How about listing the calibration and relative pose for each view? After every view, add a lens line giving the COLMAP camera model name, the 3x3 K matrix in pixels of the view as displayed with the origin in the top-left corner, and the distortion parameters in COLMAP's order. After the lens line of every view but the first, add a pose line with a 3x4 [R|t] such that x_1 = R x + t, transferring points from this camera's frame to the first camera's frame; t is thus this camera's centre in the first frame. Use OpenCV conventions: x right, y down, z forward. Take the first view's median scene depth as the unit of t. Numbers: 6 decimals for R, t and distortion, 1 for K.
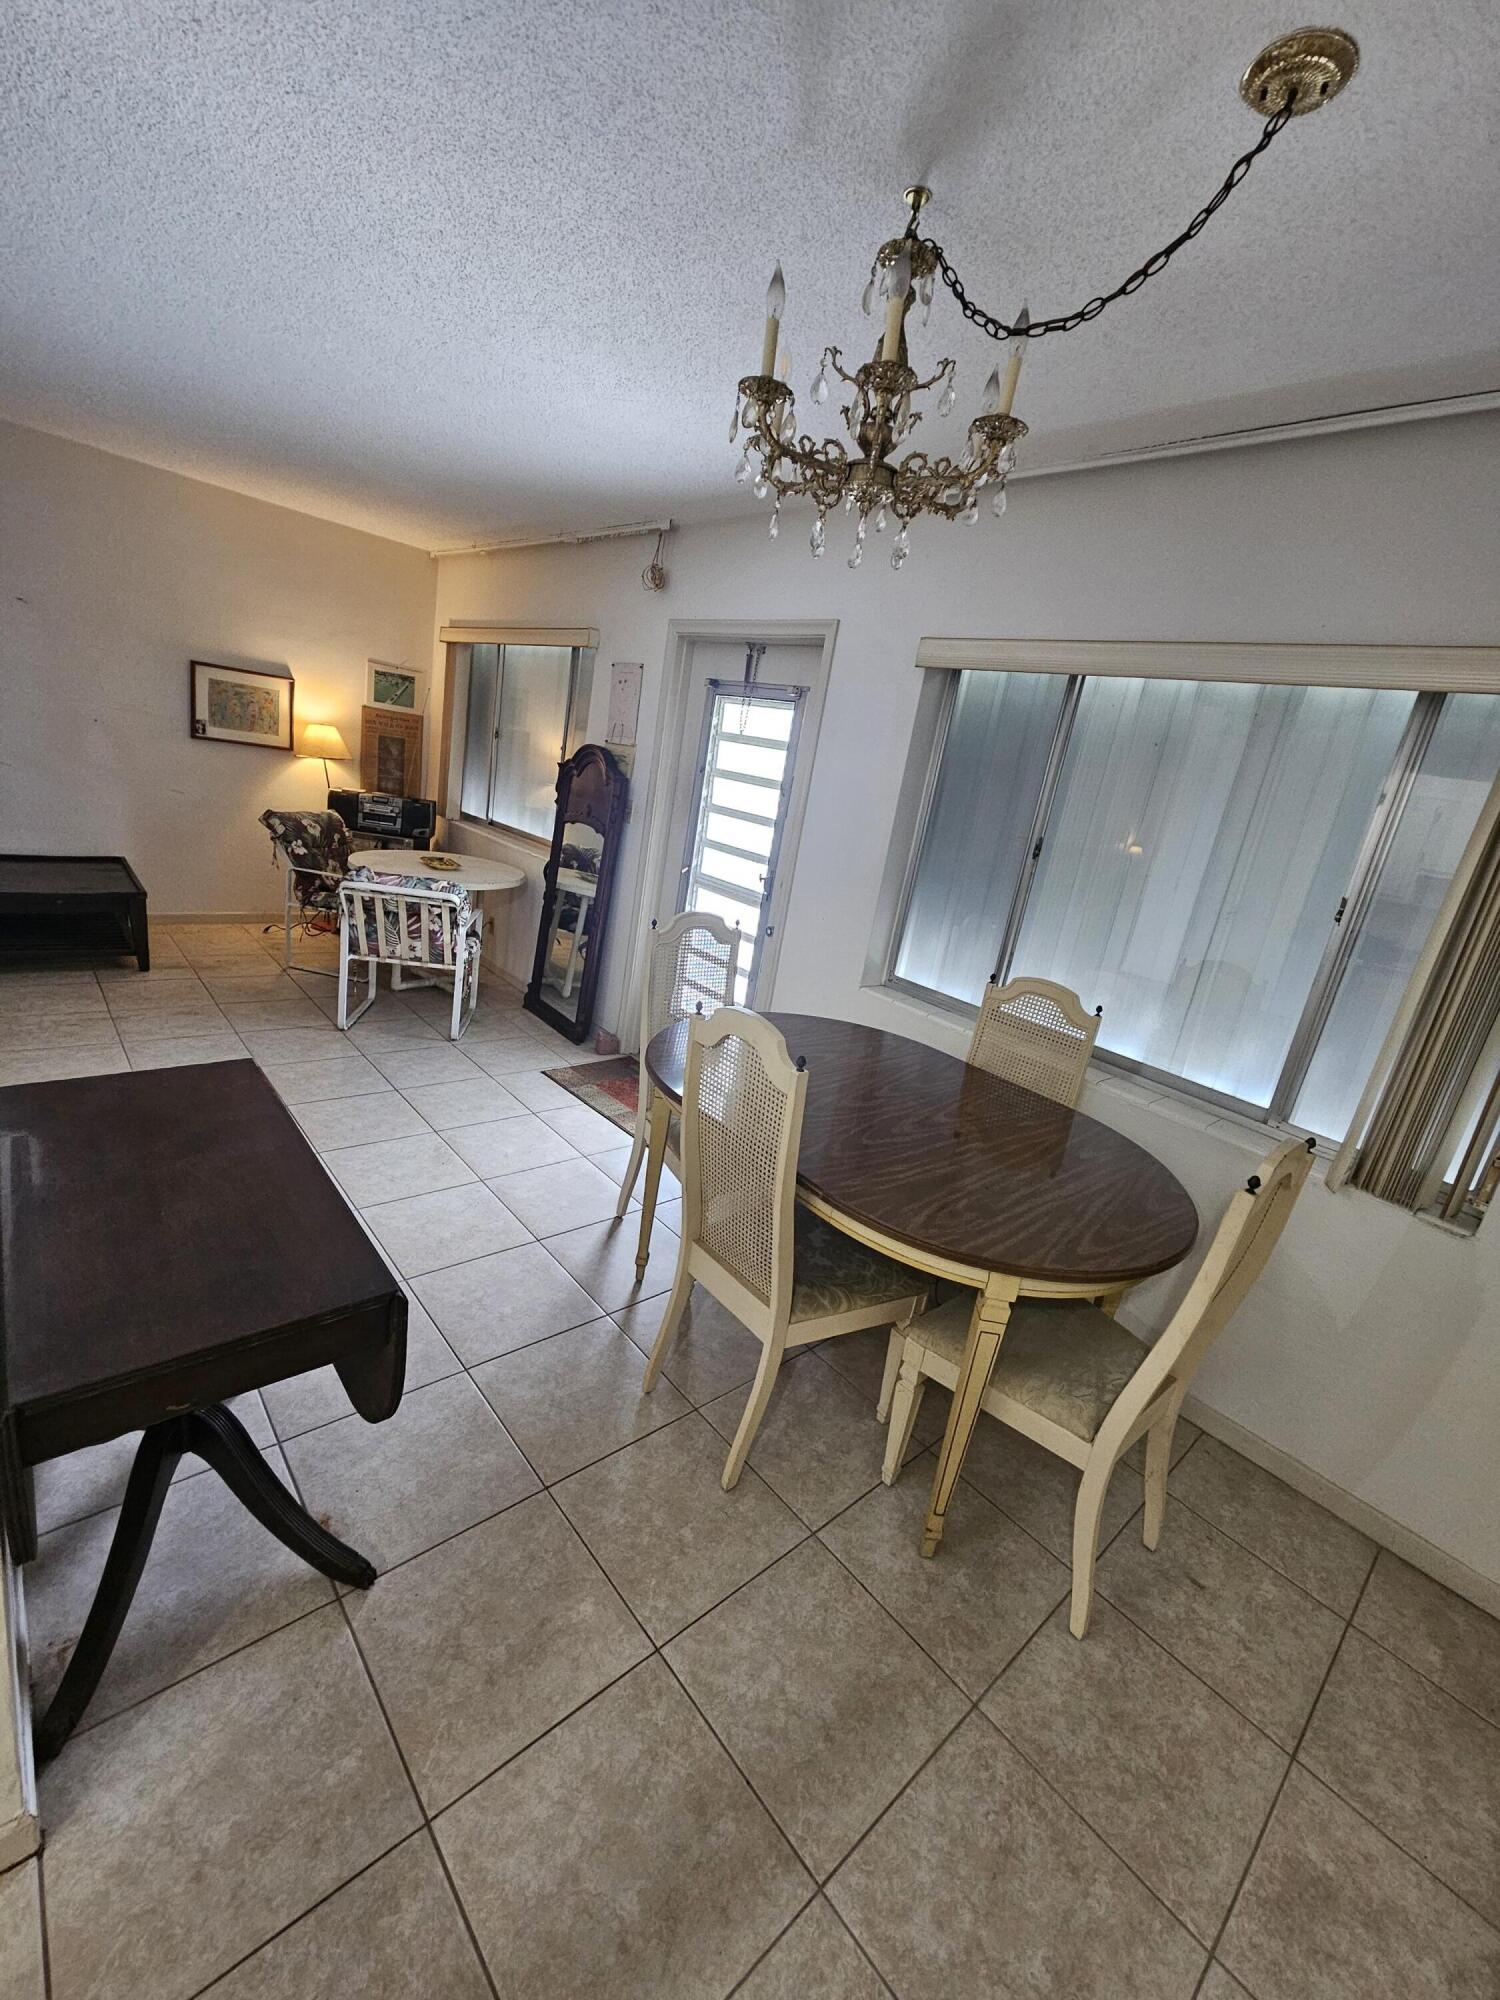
lens RADIAL K [[820.1, 0, 763.7], [0, 820.1, 998.4], [0, 0, 1]] dist [-0.001052, -0.000205]
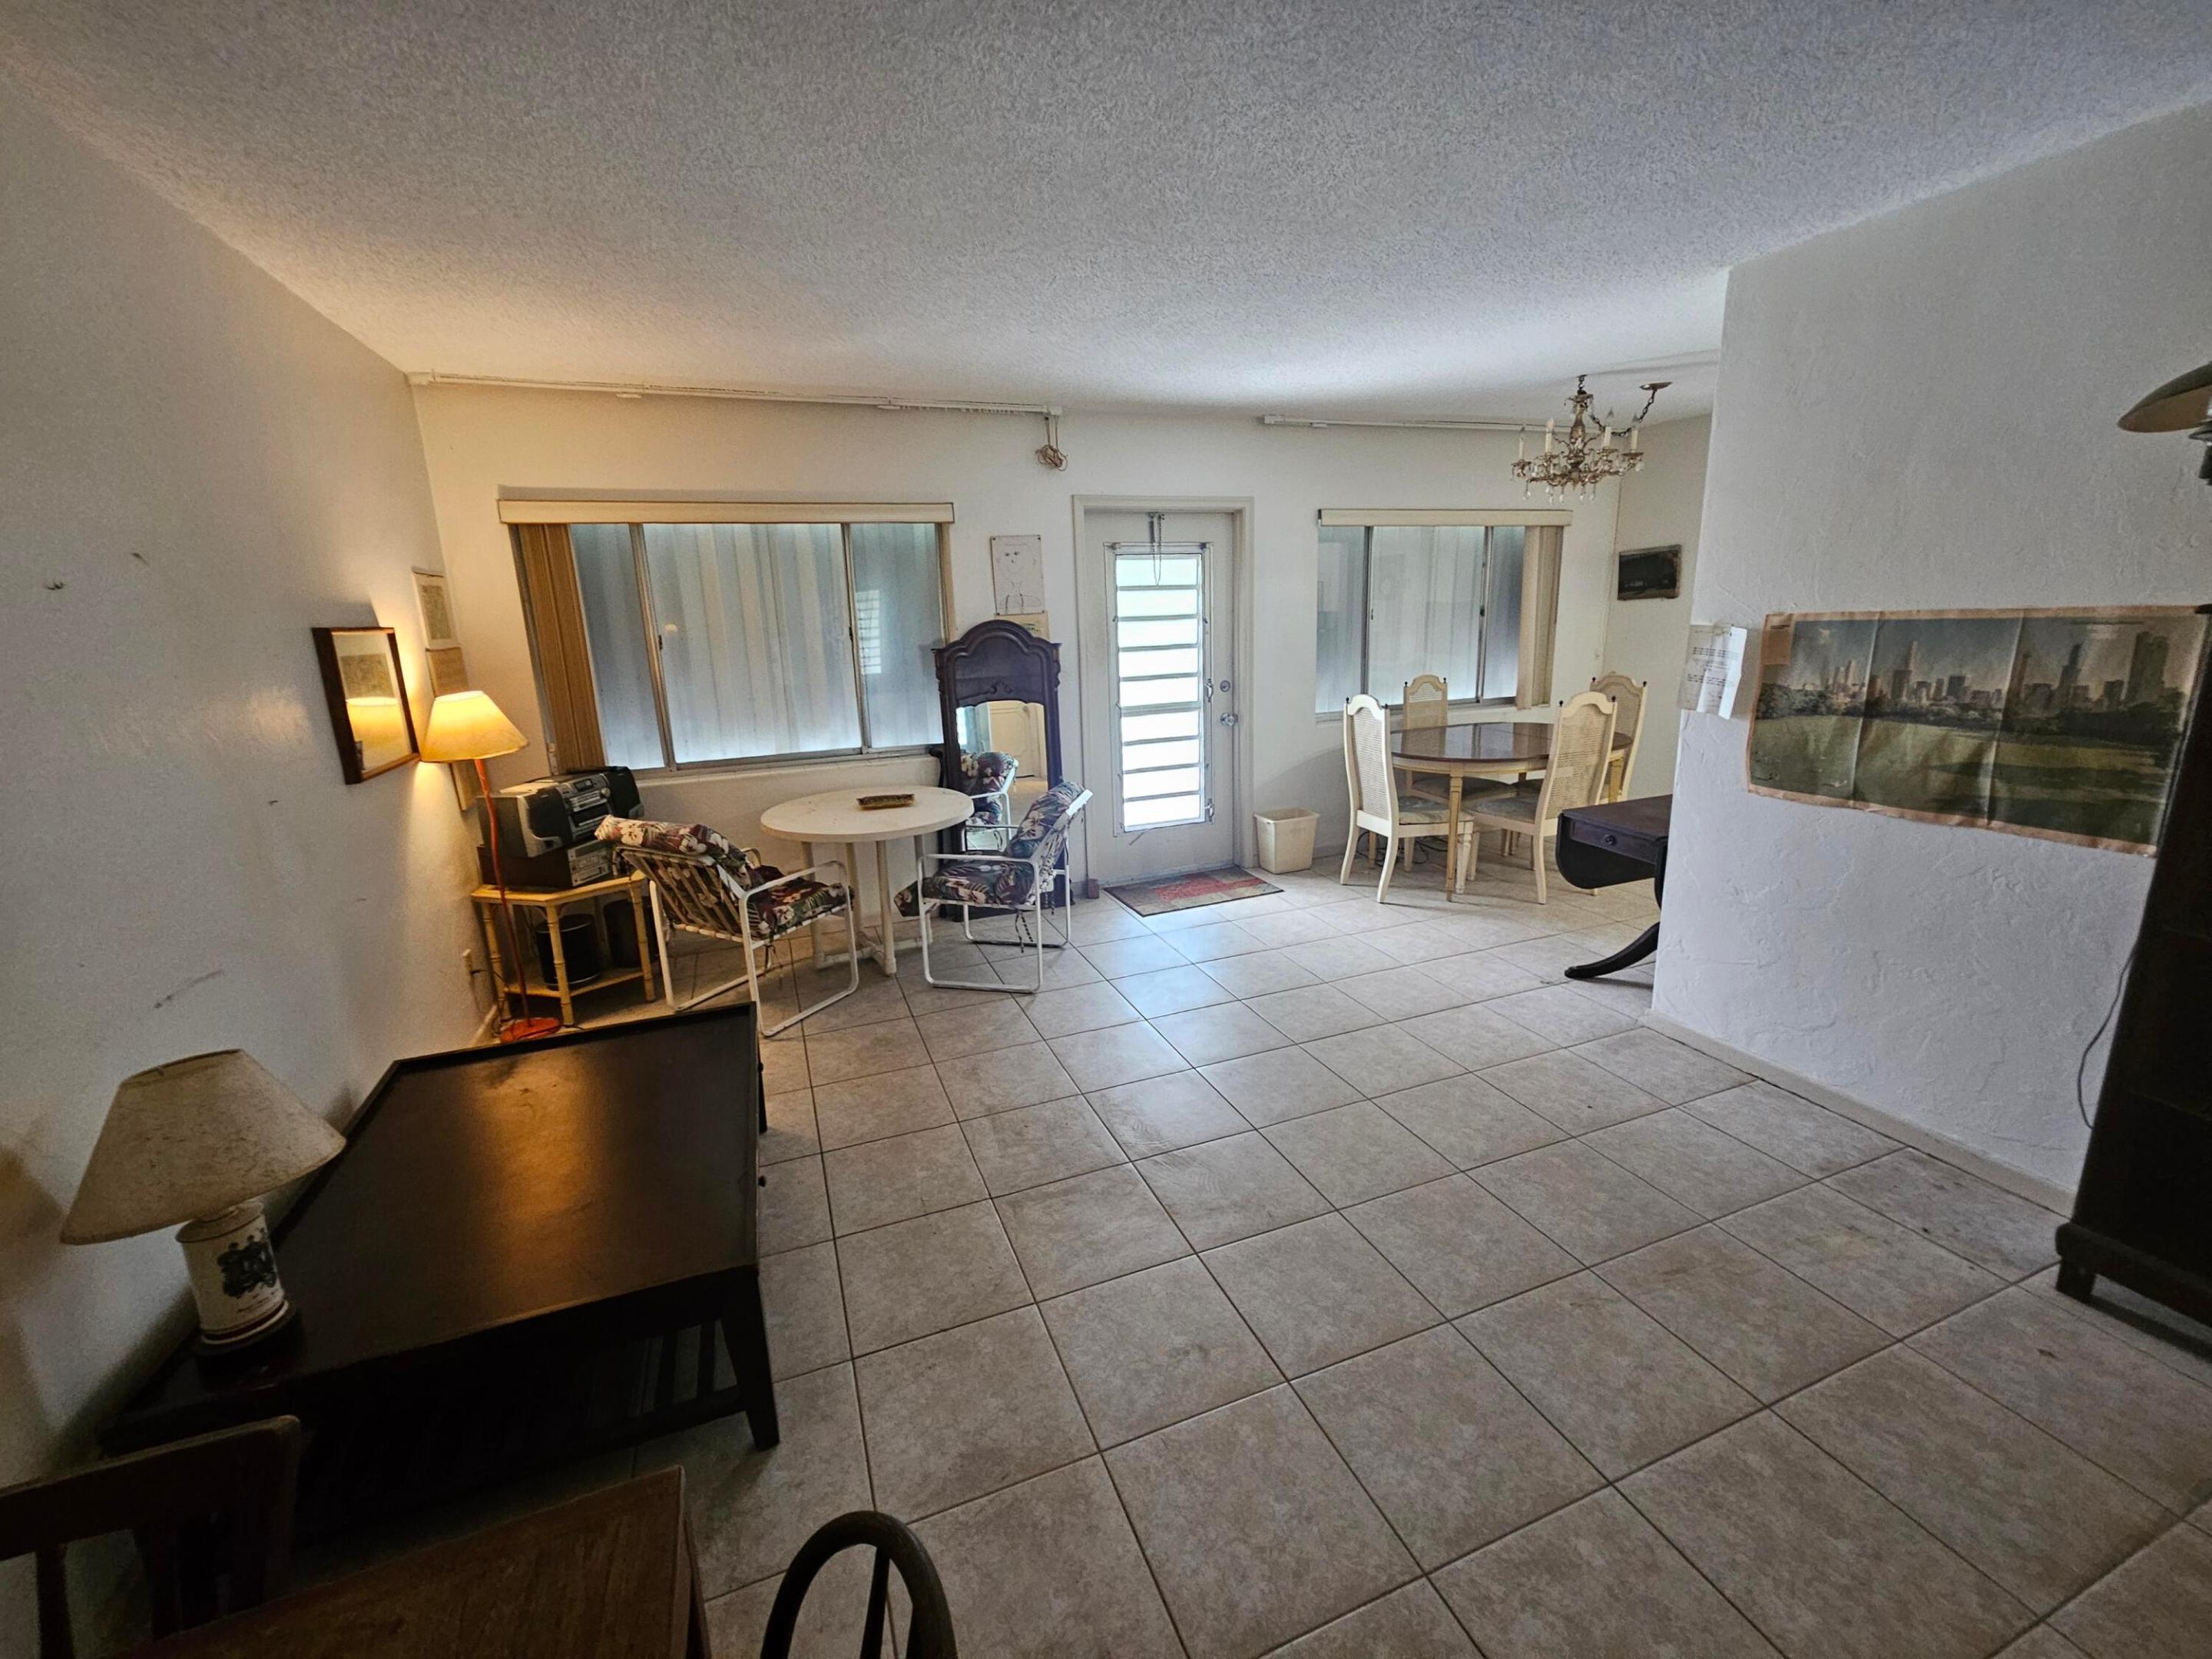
lens RADIAL K [[907.0, 0, 1106.0], [0, 907.0, 813.2], [0, 0, 1]] dist [-0.001052, -0.000205]
pose [[0.354201, -0.381624, 0.853759, -1.337018], [0.345312, 0.901801, 0.259838, -0.384193], [-0.869081, 0.202778, 0.451198, 0.504064]]
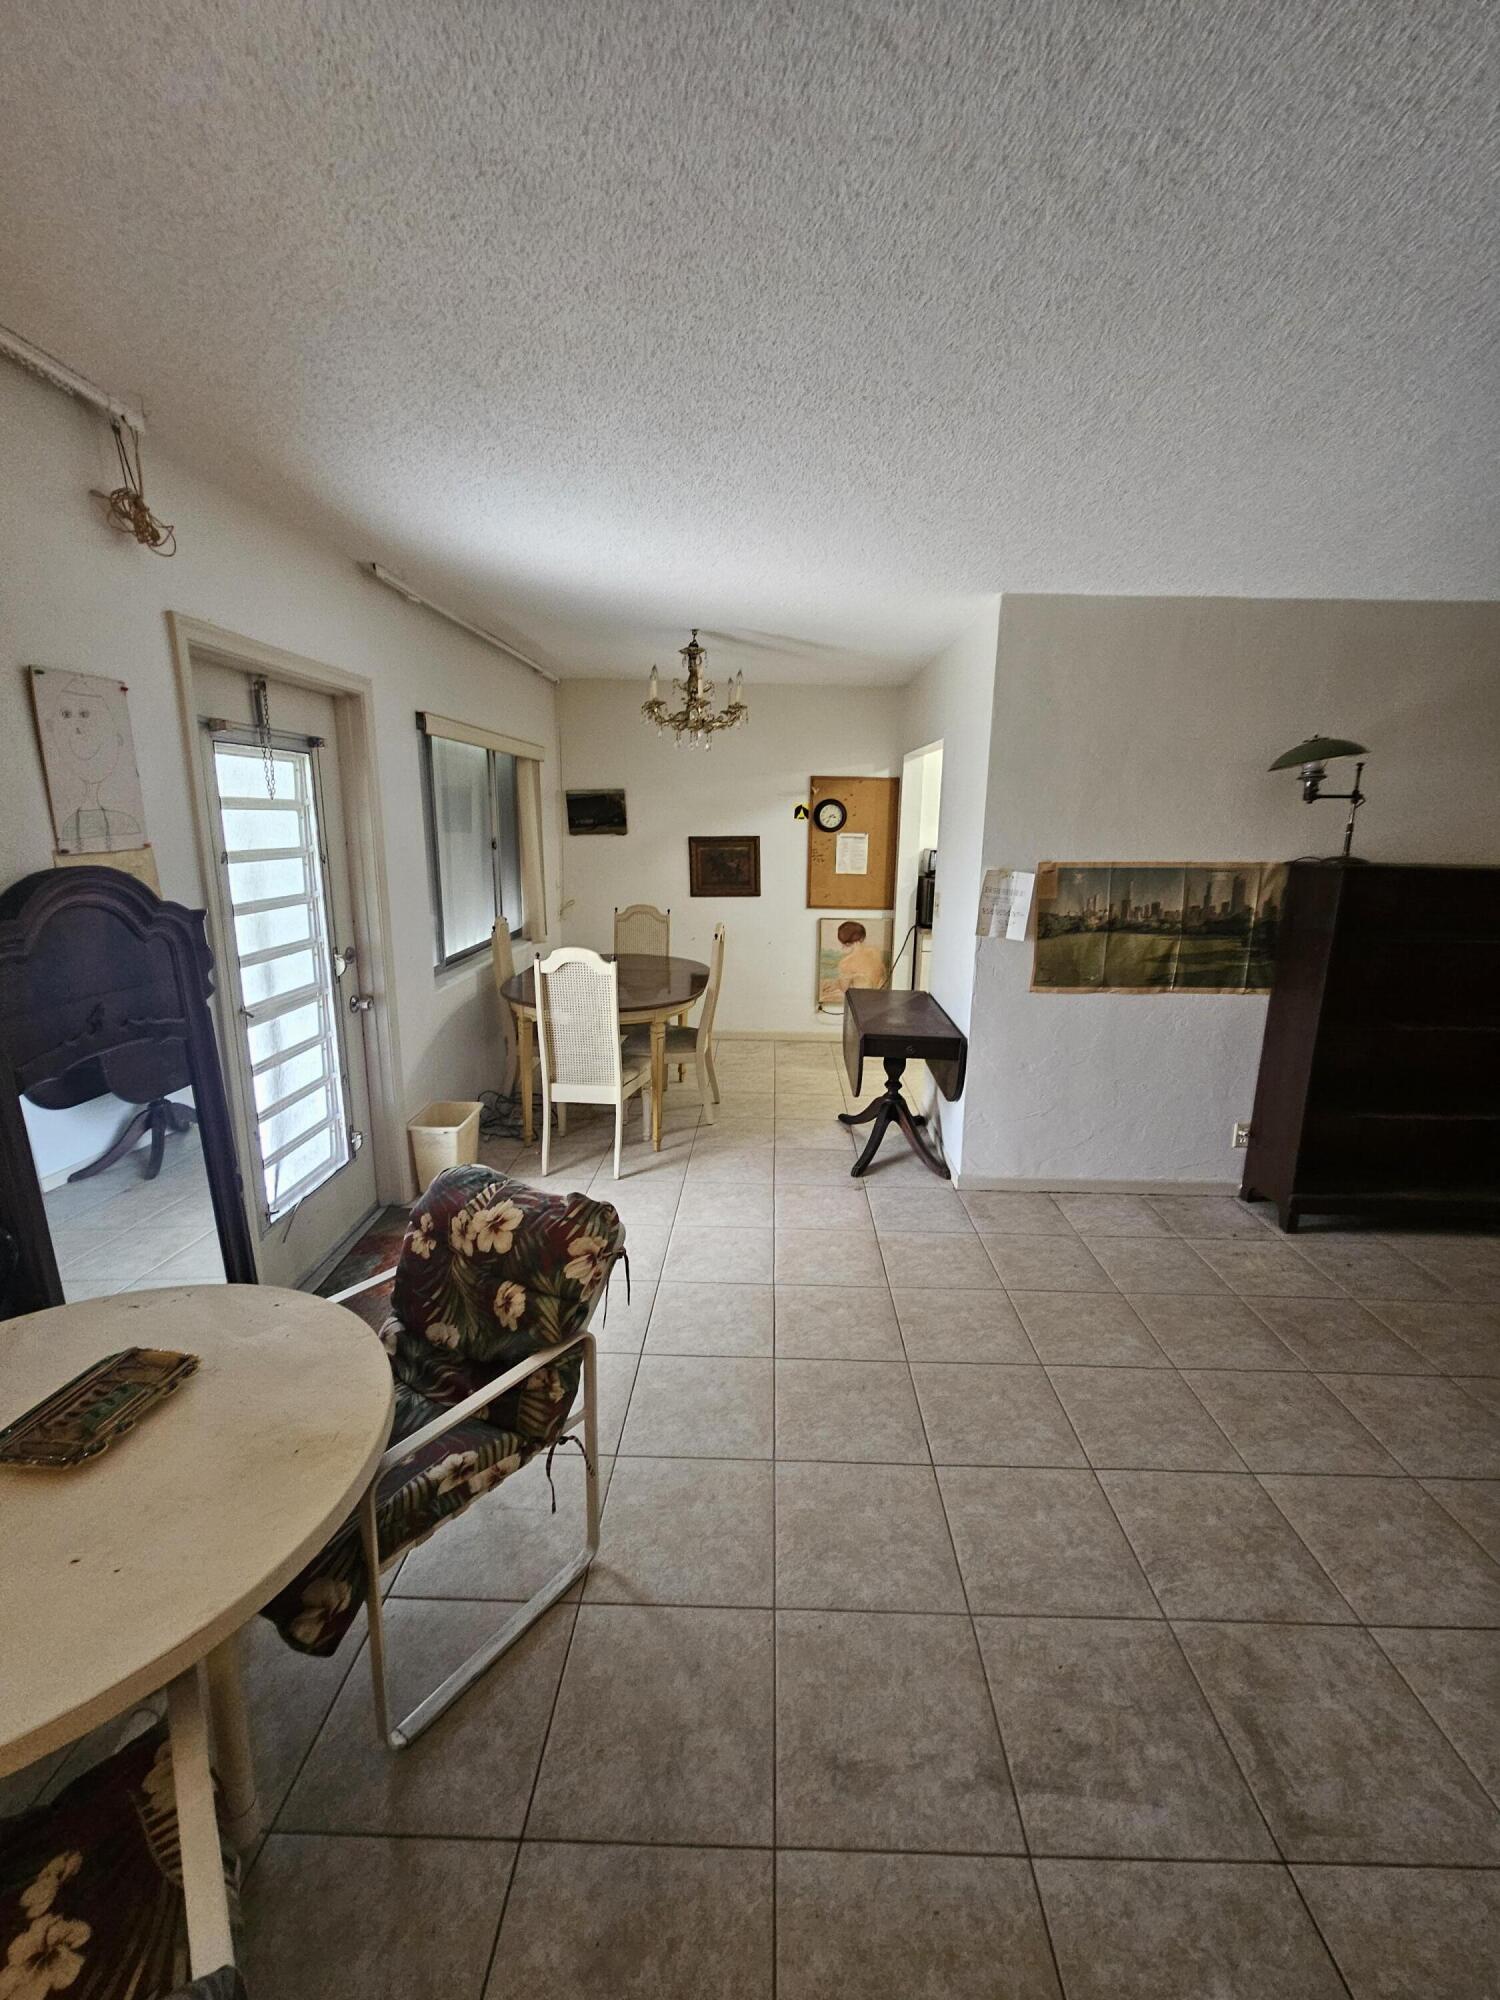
lens RADIAL K [[820.1, 0, 759.3], [0, 820.1, 993.6], [0, 0, 1]] dist [-0.001052, -0.000205]
pose [[-0.709093, -0.321498, 0.627555, -0.835887], [0.054828, 0.862170, 0.503643, -0.505781], [-0.702980, 0.391537, -0.593732, 1.171858]]
